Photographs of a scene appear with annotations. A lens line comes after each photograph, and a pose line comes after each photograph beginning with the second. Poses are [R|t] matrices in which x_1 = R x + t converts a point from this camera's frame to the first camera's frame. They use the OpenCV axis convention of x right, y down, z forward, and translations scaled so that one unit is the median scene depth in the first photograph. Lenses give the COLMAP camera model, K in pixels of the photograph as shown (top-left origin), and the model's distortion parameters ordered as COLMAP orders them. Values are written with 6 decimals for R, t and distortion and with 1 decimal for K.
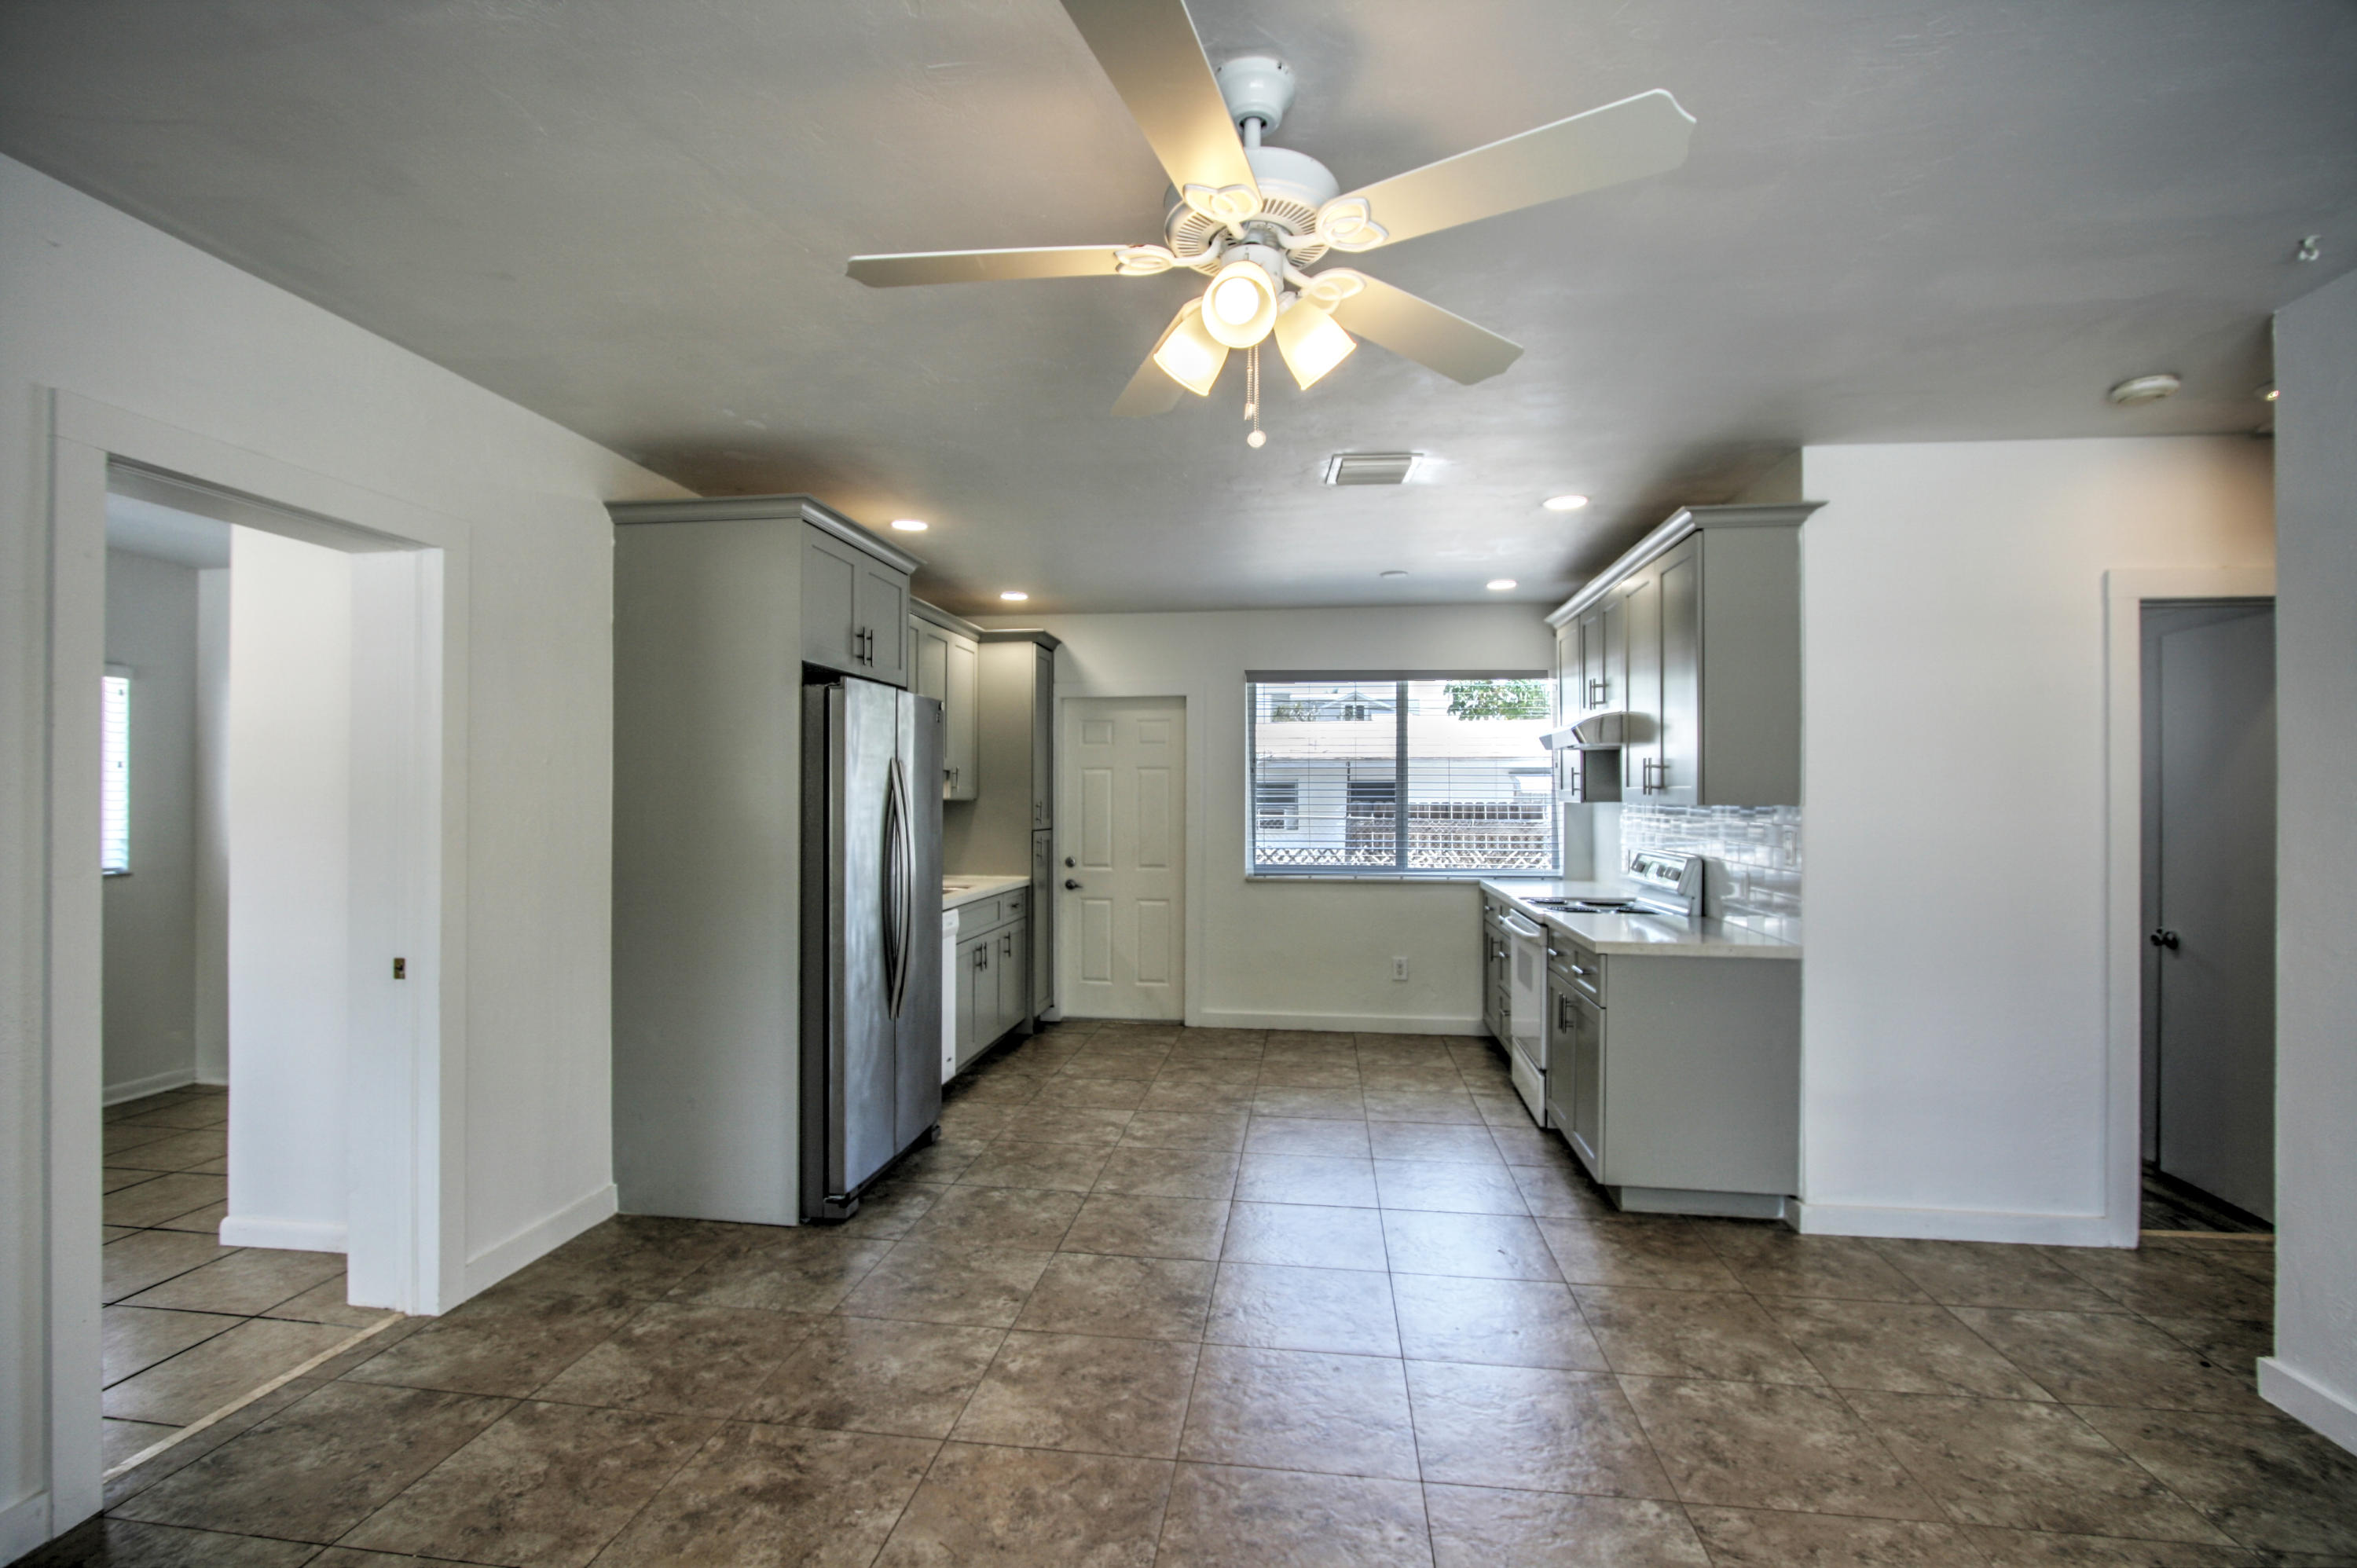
lens RADIAL K [[1111.0, 0, 1166.6], [0, 1111.0, 786.5], [0, 0, 1]] dist [-0.017201, 0.000179]
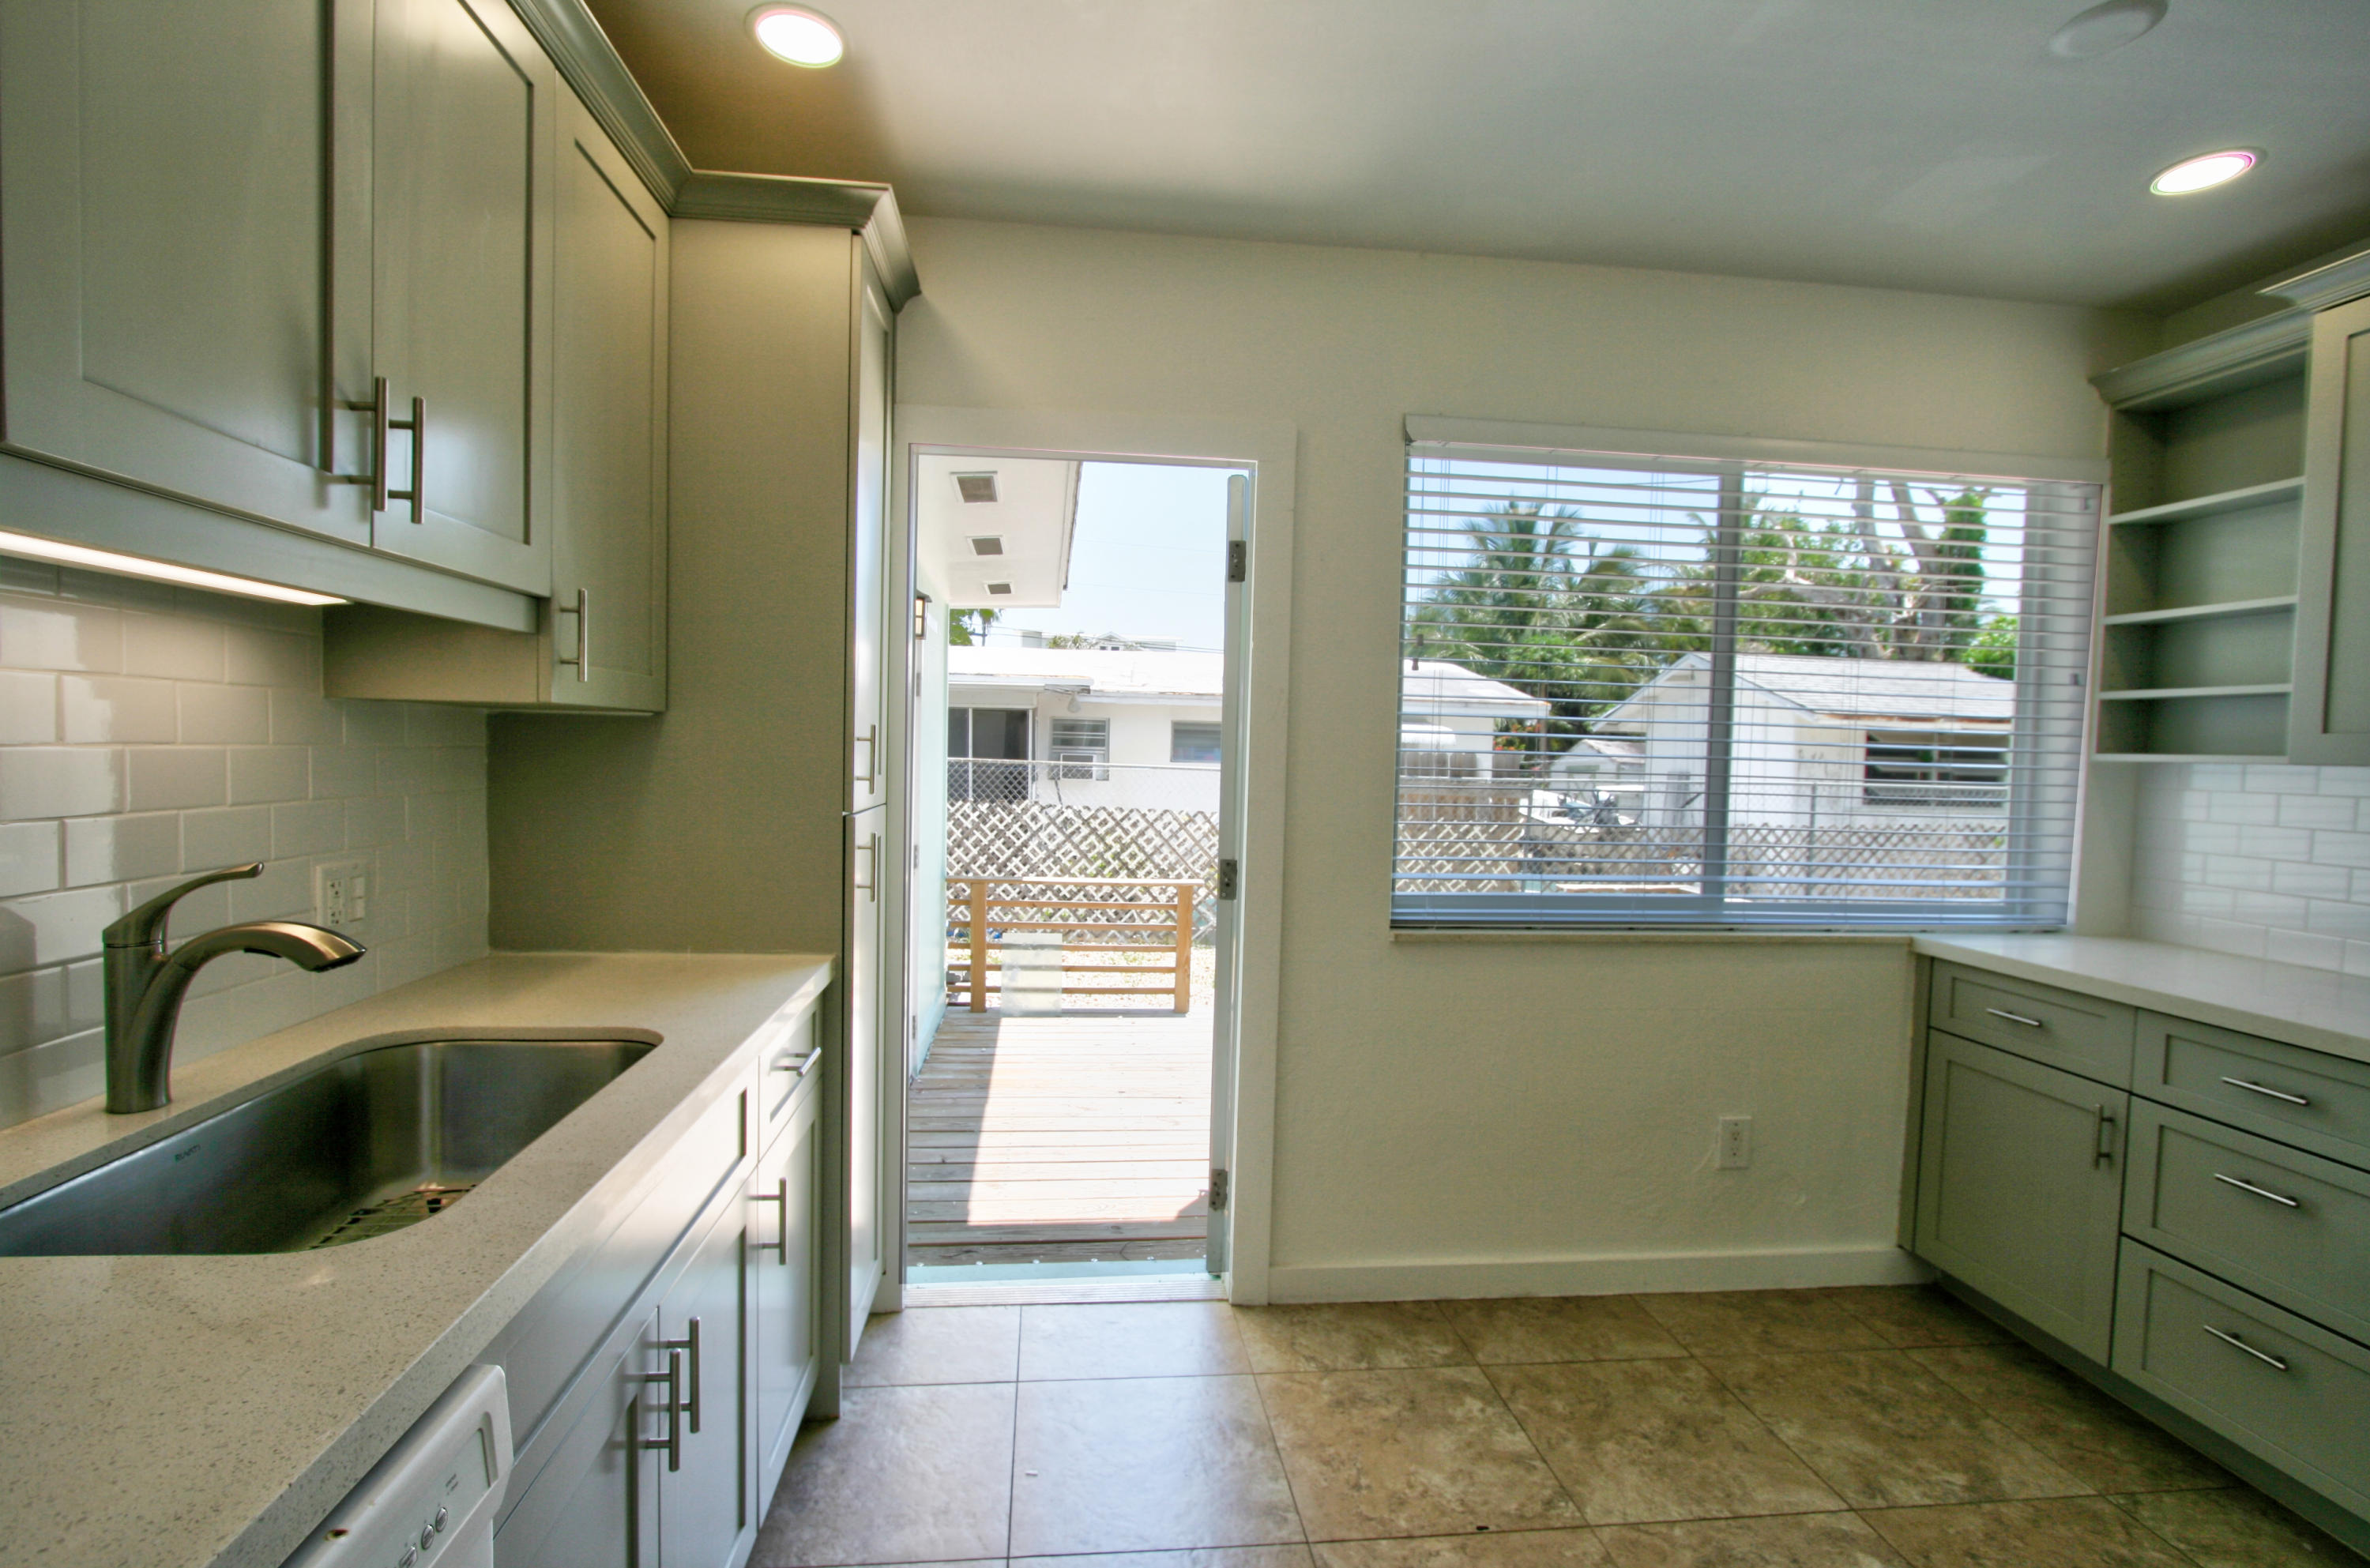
lens RADIAL K [[1103.3, 0, 1177.3], [0, 1103.3, 789.8], [0, 0, 1]] dist [-0.001628, -0.001093]
pose [[0.967696, 0.015746, 0.251629, -0.128887], [-0.029281, 0.998313, 0.050138, 0.016470], [-0.250415, -0.055886, 0.966524, 0.794012]]
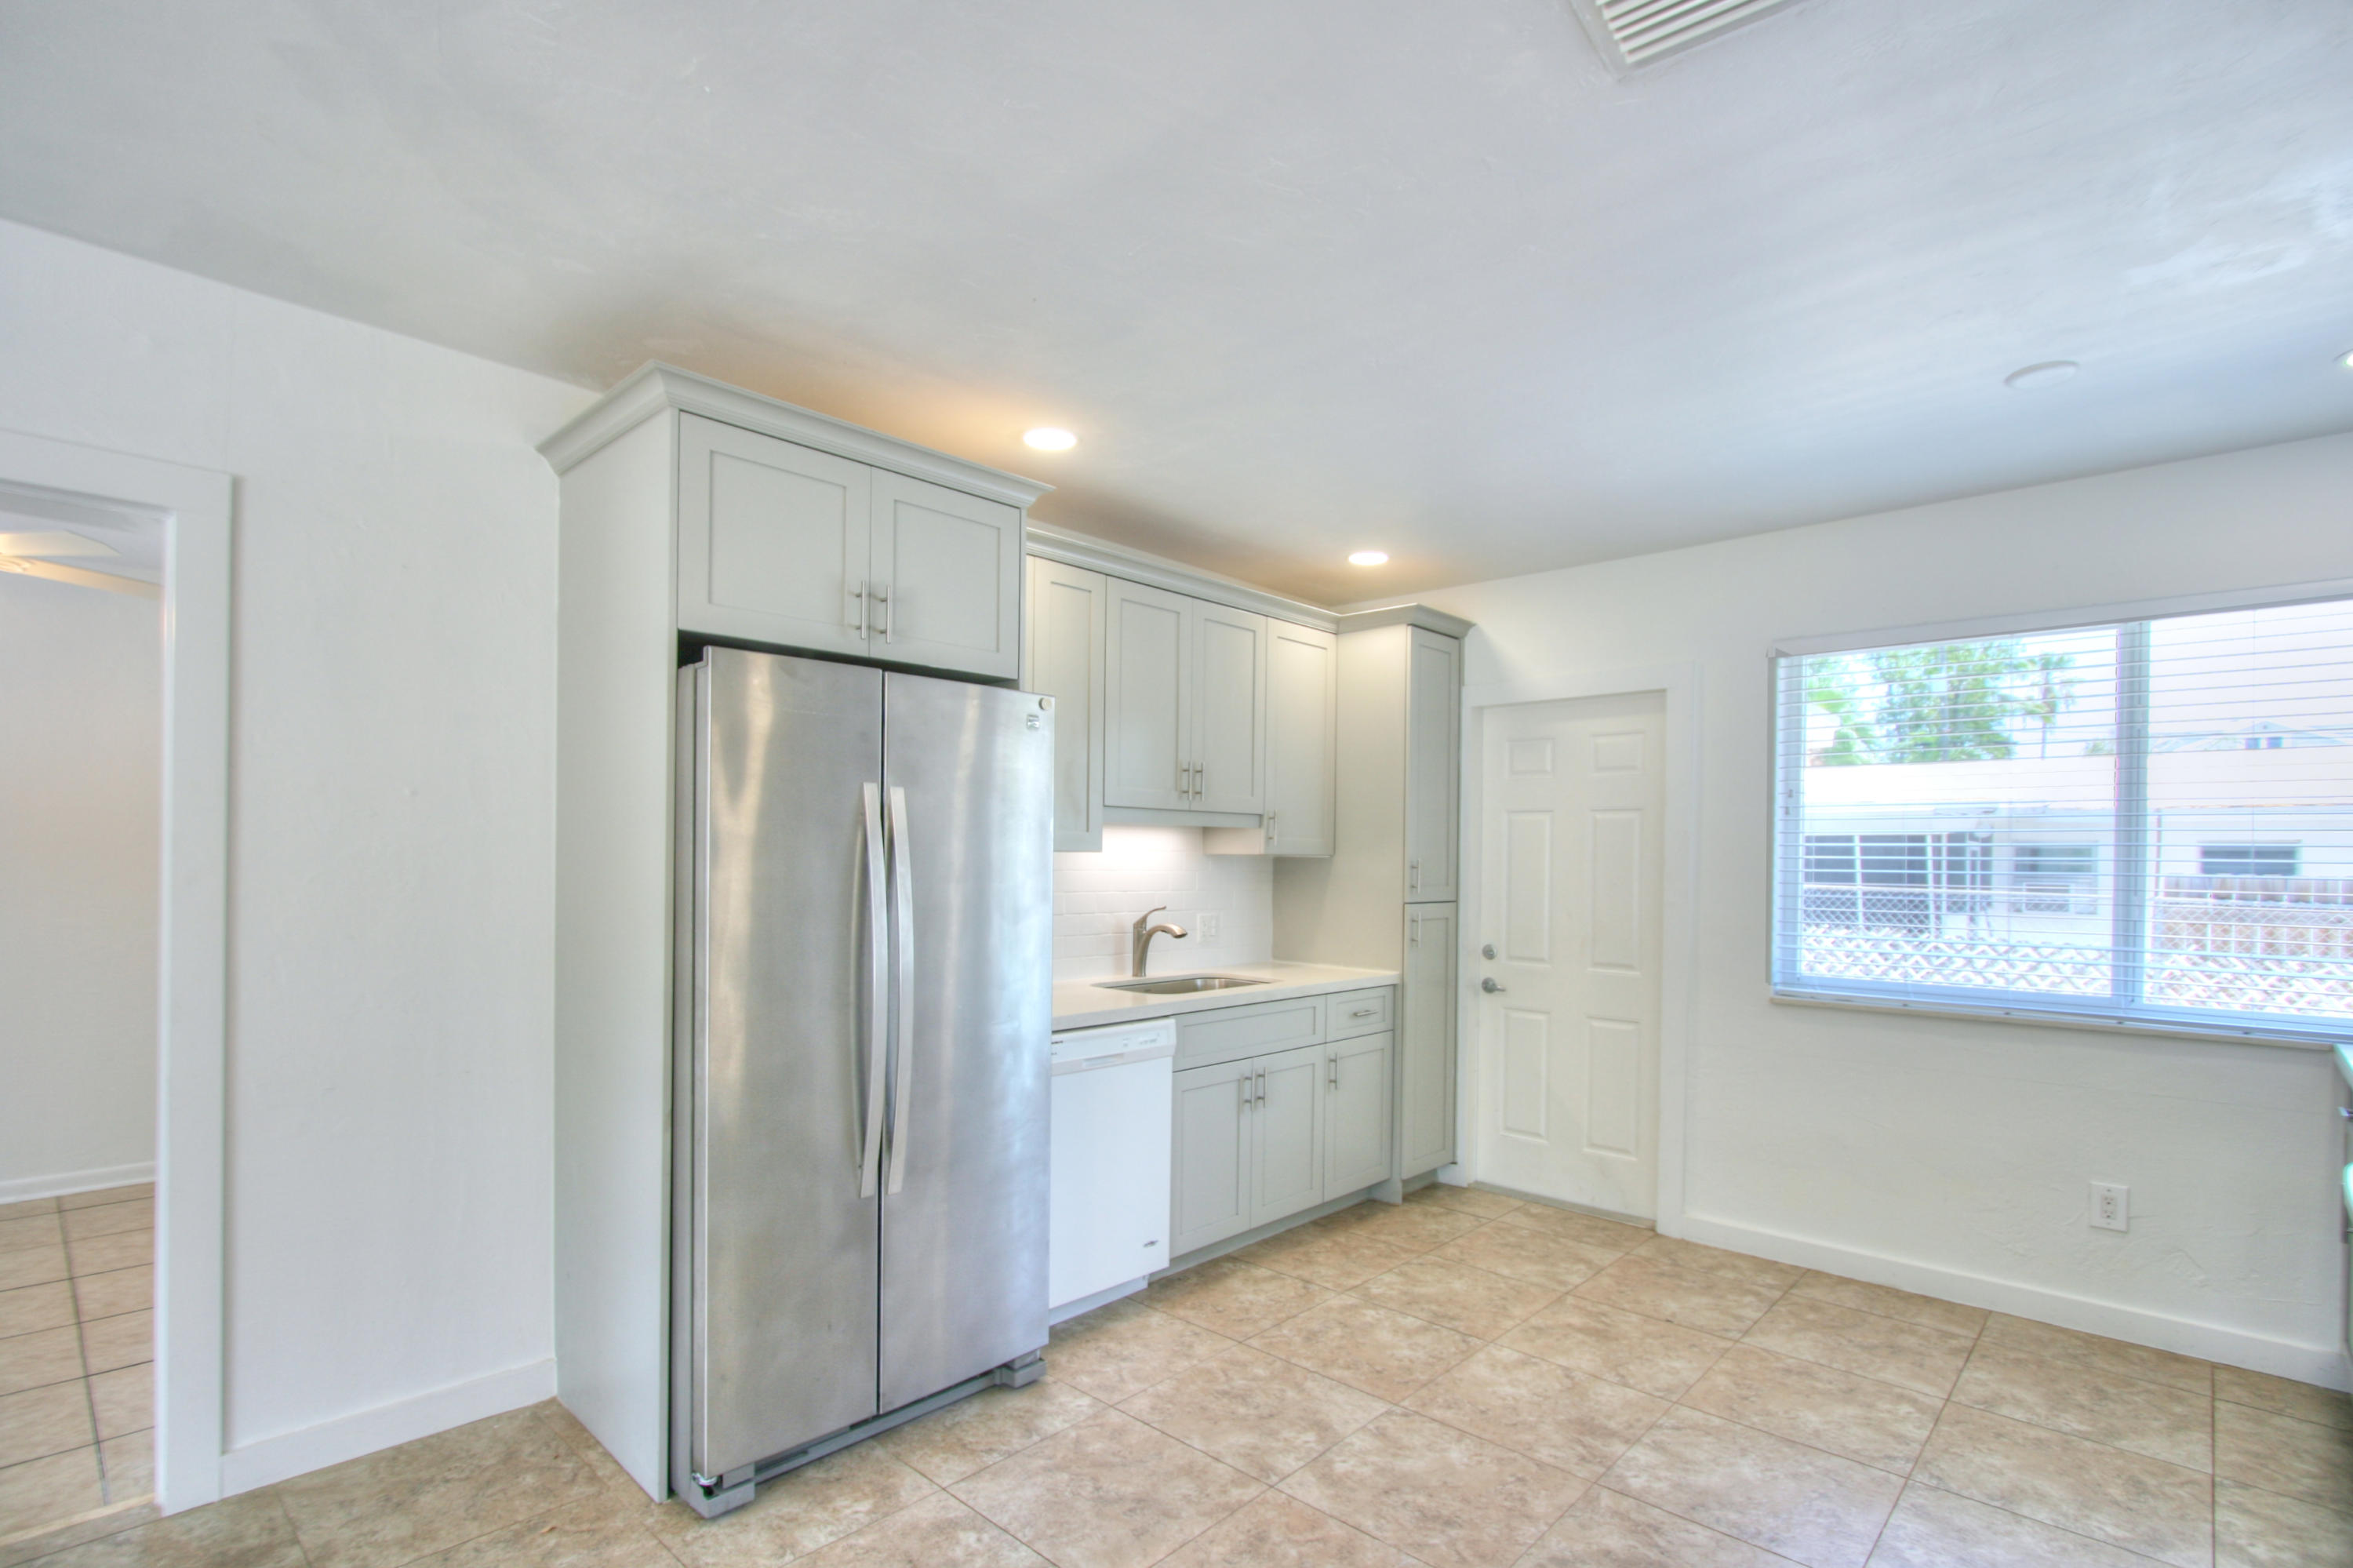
lens RADIAL K [[1109.3, 0, 1159.2], [0, 1109.3, 862.4], [0, 0, 1]] dist [-0.017201, 0.000179]
pose [[0.808704, 0.009266, -0.588143, 0.187821], [-0.003710, 0.999936, 0.010653, 0.009571], [0.588205, -0.006433, 0.808686, 0.440977]]
